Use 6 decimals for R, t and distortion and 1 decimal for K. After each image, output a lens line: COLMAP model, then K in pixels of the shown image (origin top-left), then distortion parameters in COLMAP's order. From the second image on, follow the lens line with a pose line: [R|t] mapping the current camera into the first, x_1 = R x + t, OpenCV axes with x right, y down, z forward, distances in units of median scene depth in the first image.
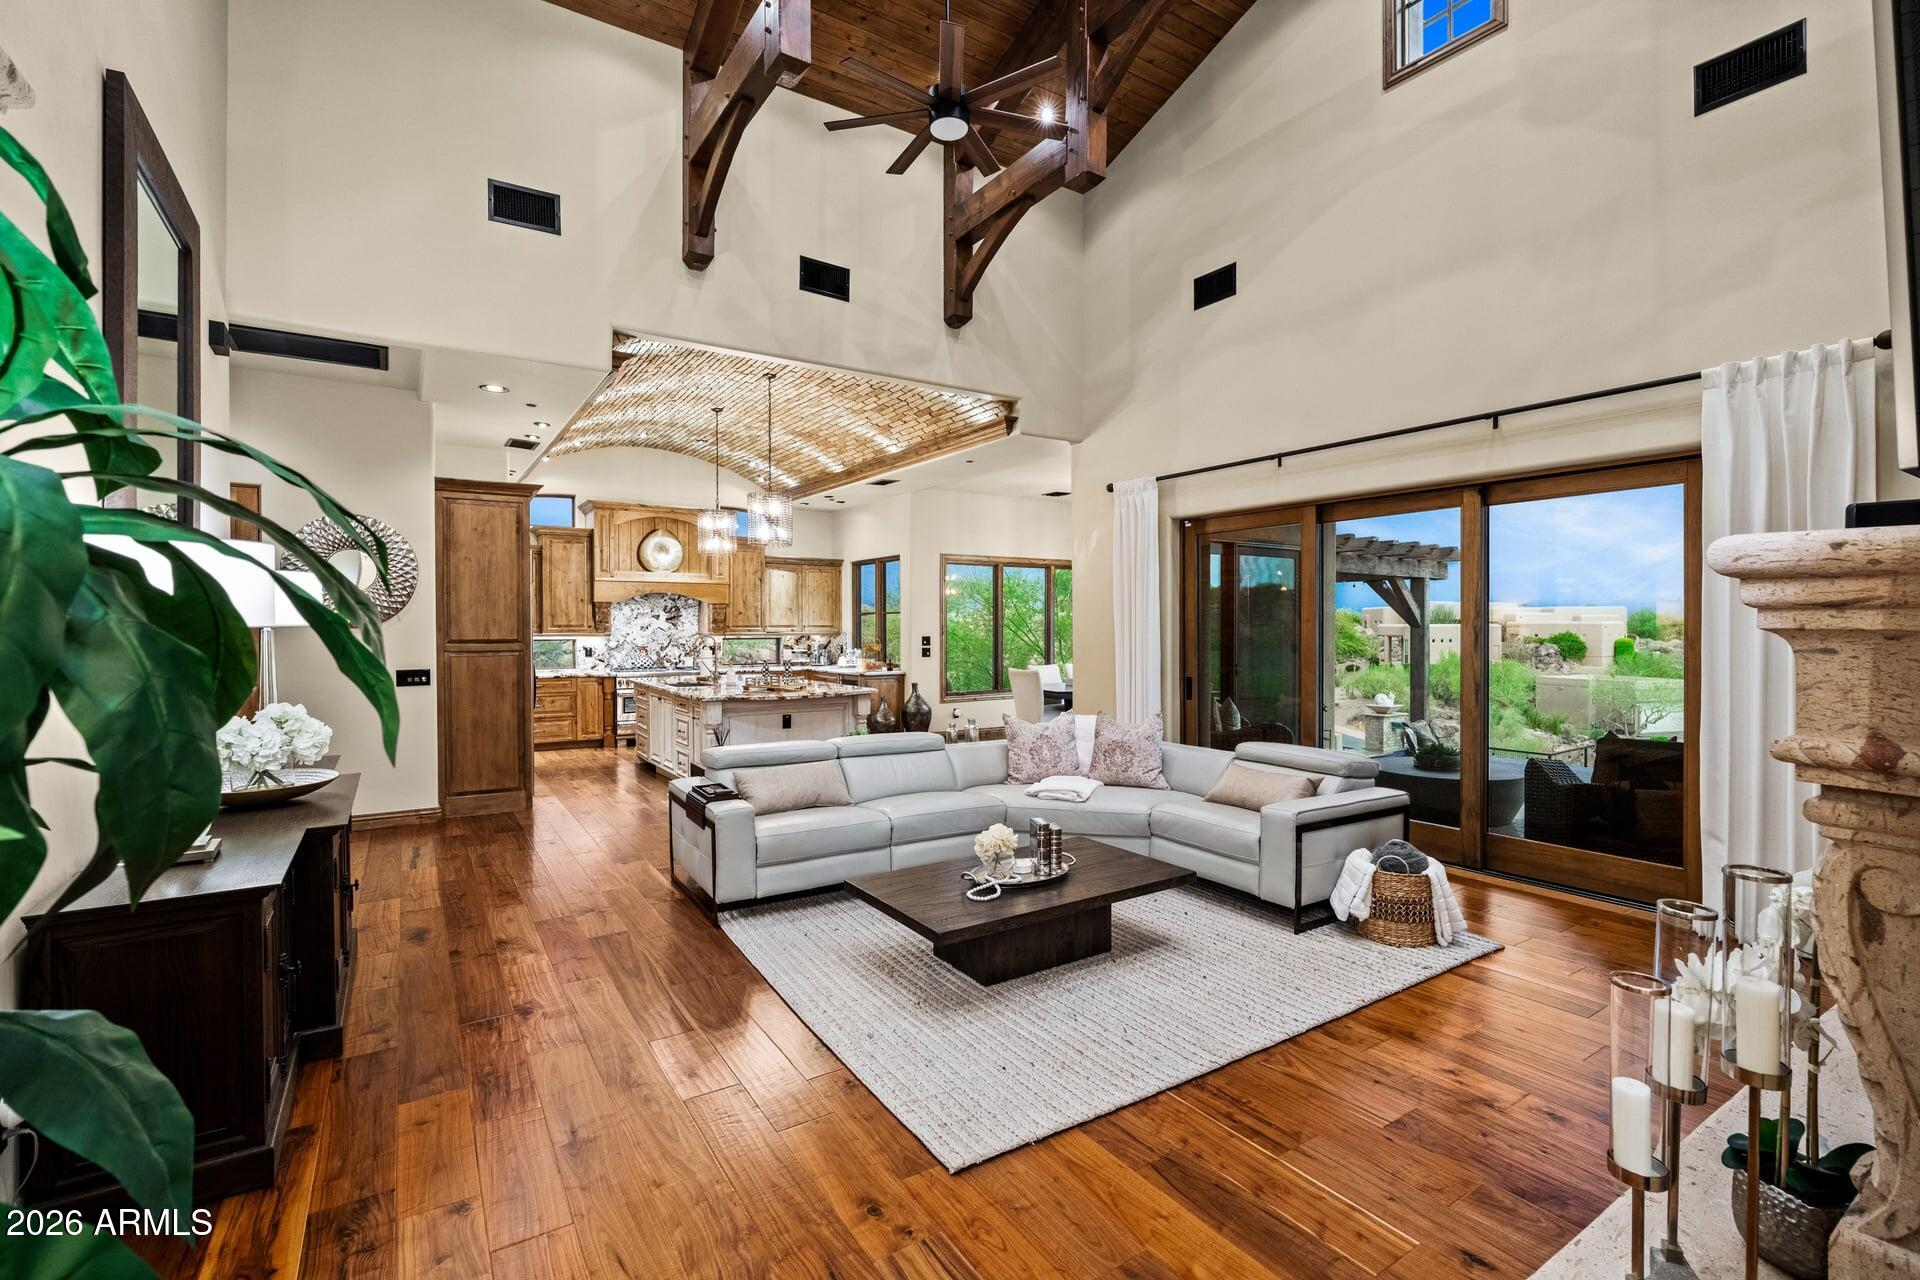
lens RADIAL K [[857.7, 0, 958.3], [0, 857.7, 637.4], [0, 0, 1]] dist [-0.012312, 0.003014]
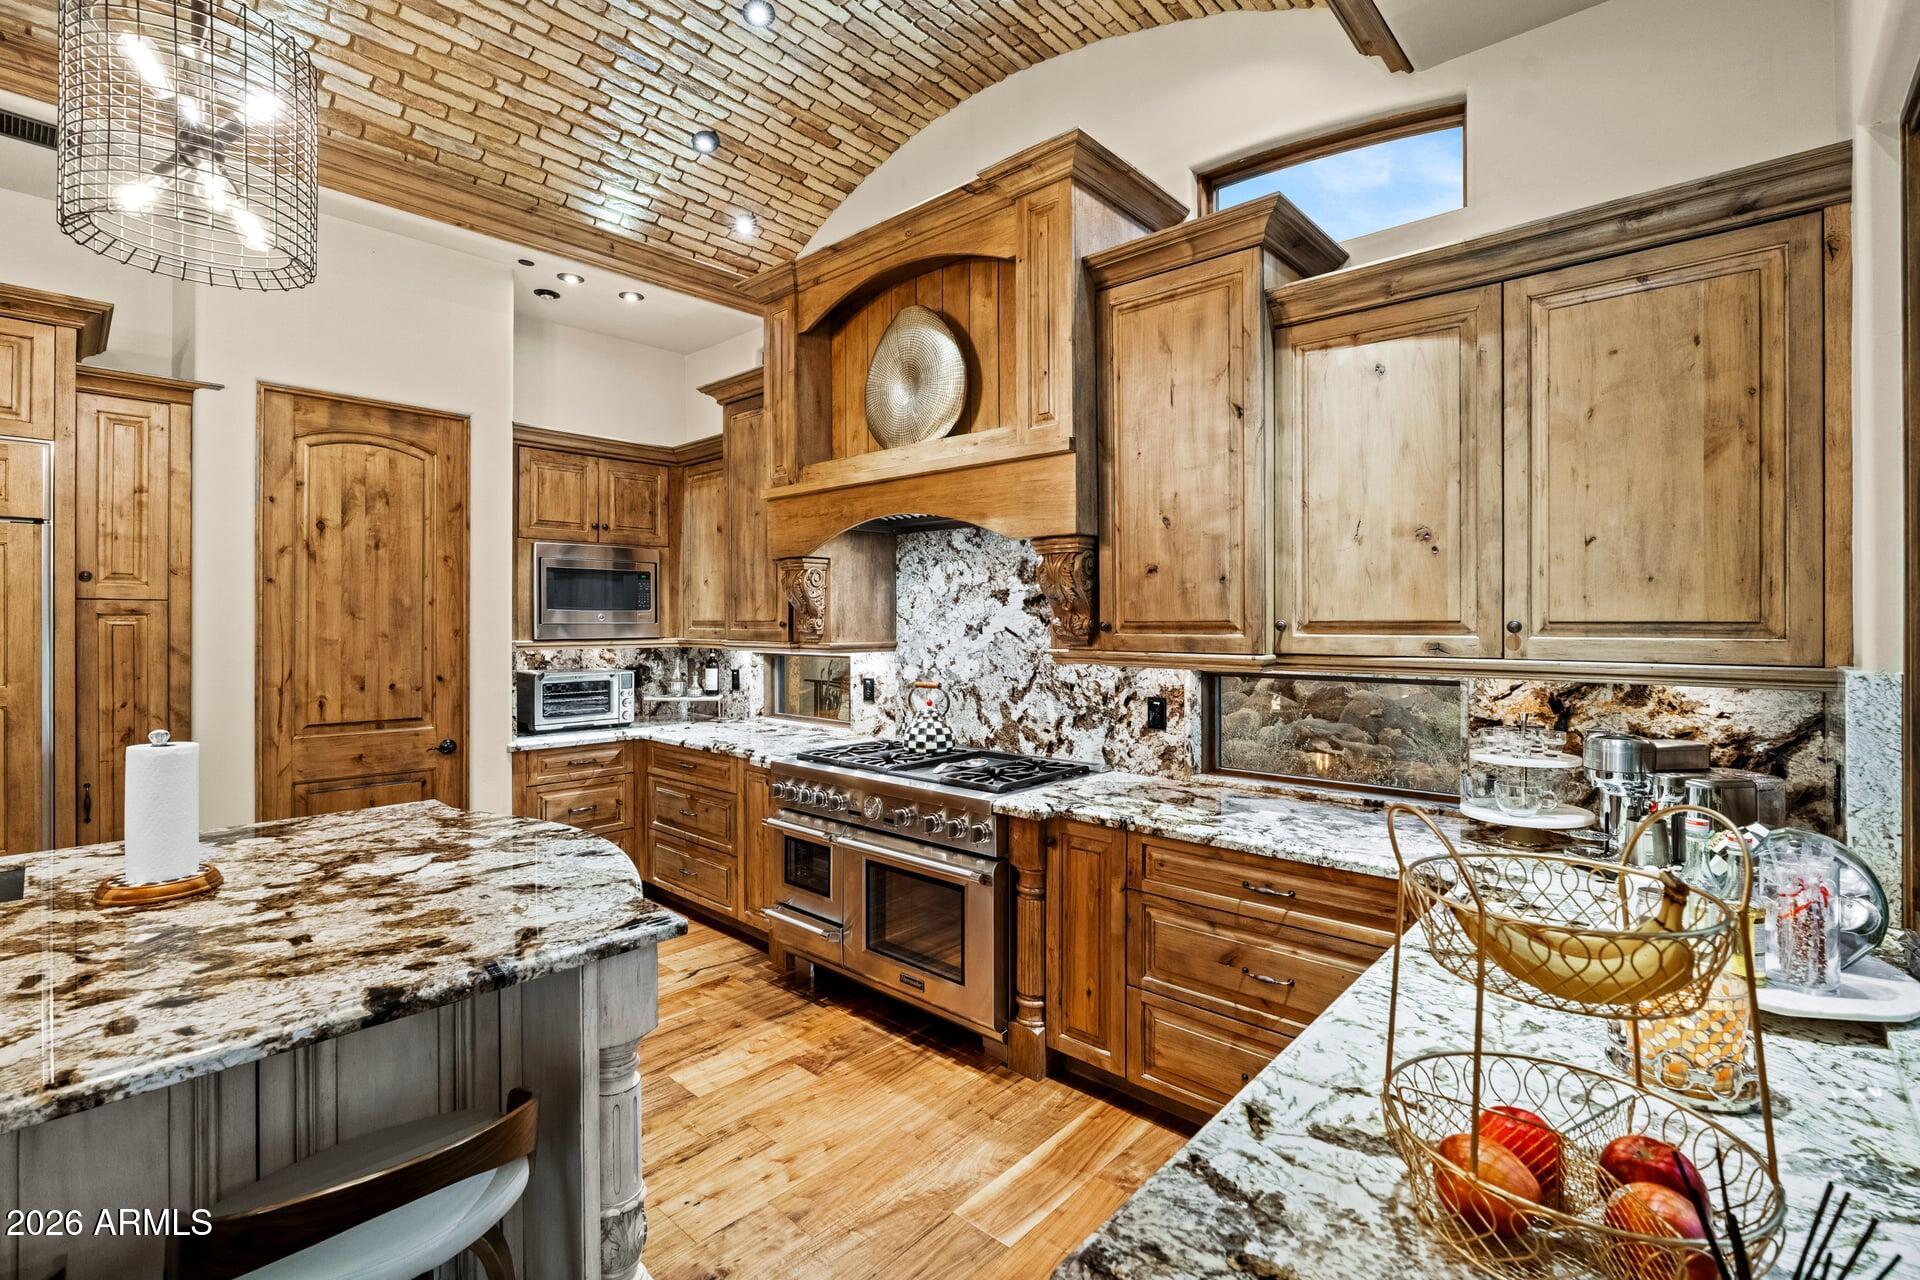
lens RADIAL K [[857.7, 0, 955.4], [0, 857.7, 624.4], [0, 0, 1]] dist [-0.012312, 0.003014]
pose [[0.254991, 0.002625, -0.966940, -0.044128], [-0.014831, 0.999889, -0.001197, -0.012979], [0.966830, 0.014646, 0.255002, 0.939724]]
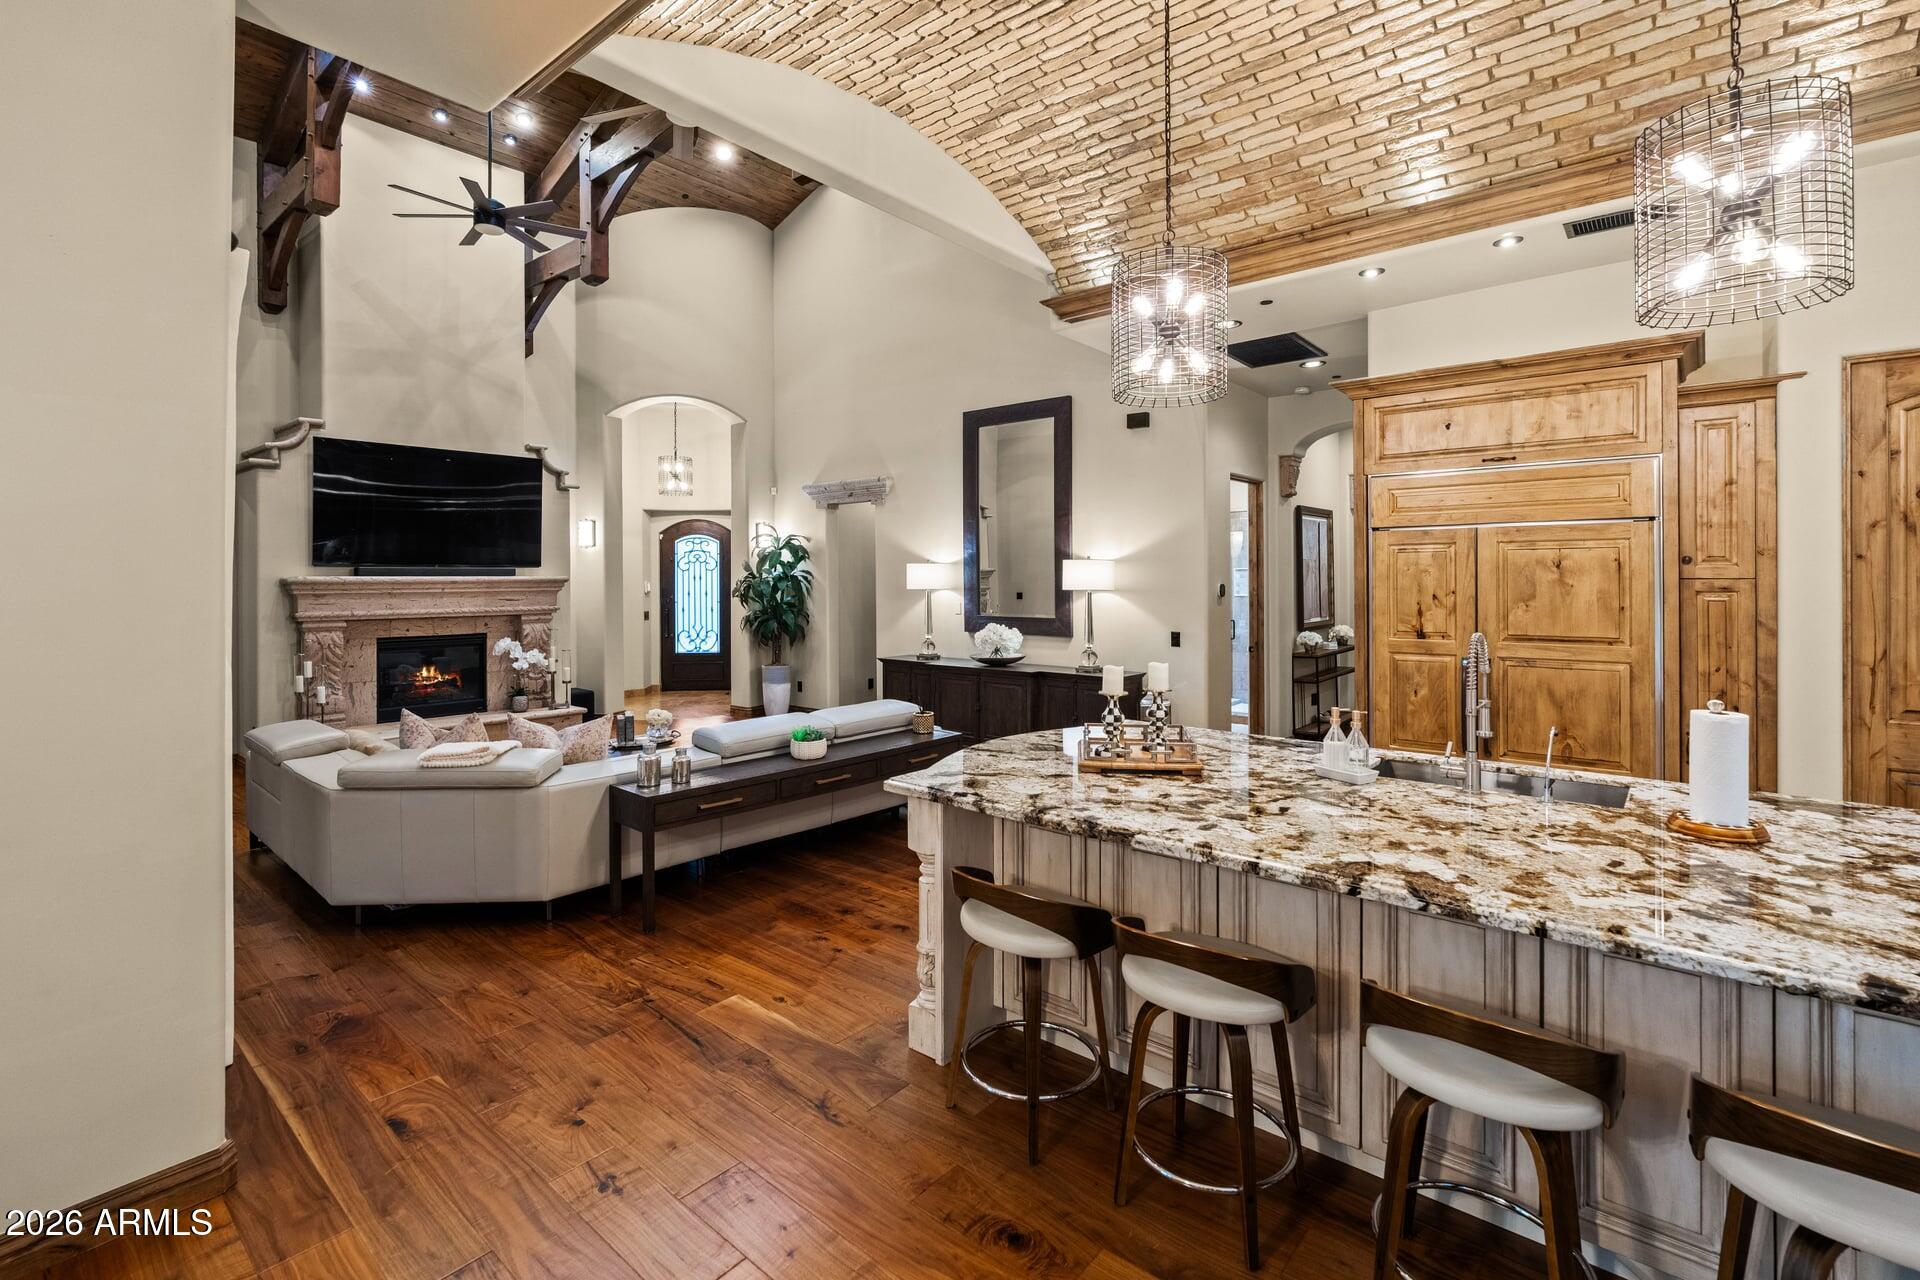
lens RADIAL K [[857.7, 0, 969.5], [0, 857.7, 579.3], [0, 0, 1]] dist [-0.012312, 0.003014]
pose [[-0.954384, 0.003360, -0.298562, -0.014258], [-0.000185, 0.999930, 0.011844, -0.021344], [0.298581, 0.011358, -0.954317, 0.972086]]
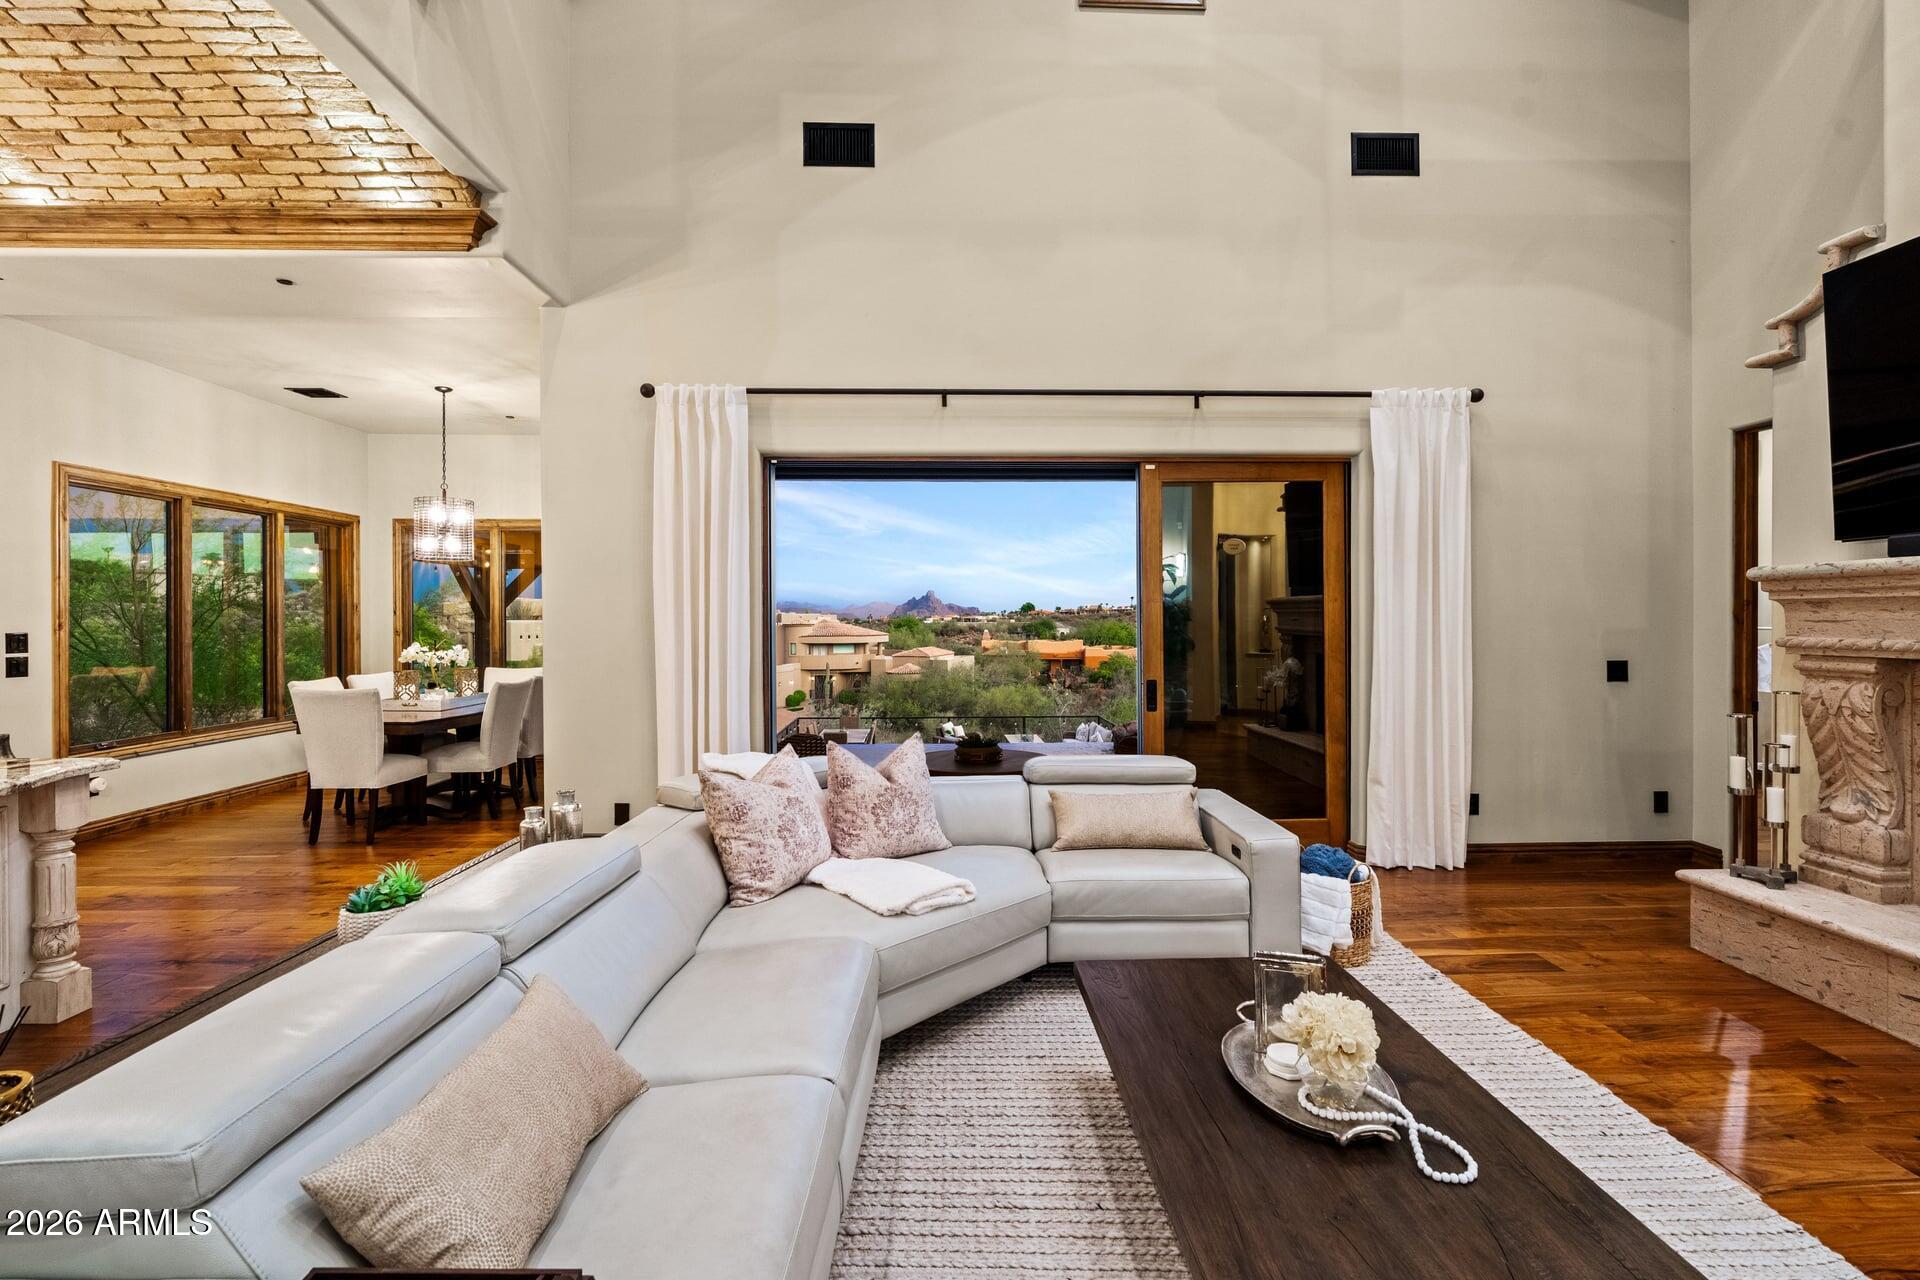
lens RADIAL K [[857.7, 0, 954.5], [0, 857.7, 624.2], [0, 0, 1]] dist [-0.012312, 0.003014]
pose [[0.526188, -0.004071, 0.850358, -0.162896], [0.013991, 0.999895, -0.003871, 0.002868], [-0.850253, 0.013934, 0.526190, 0.320167]]
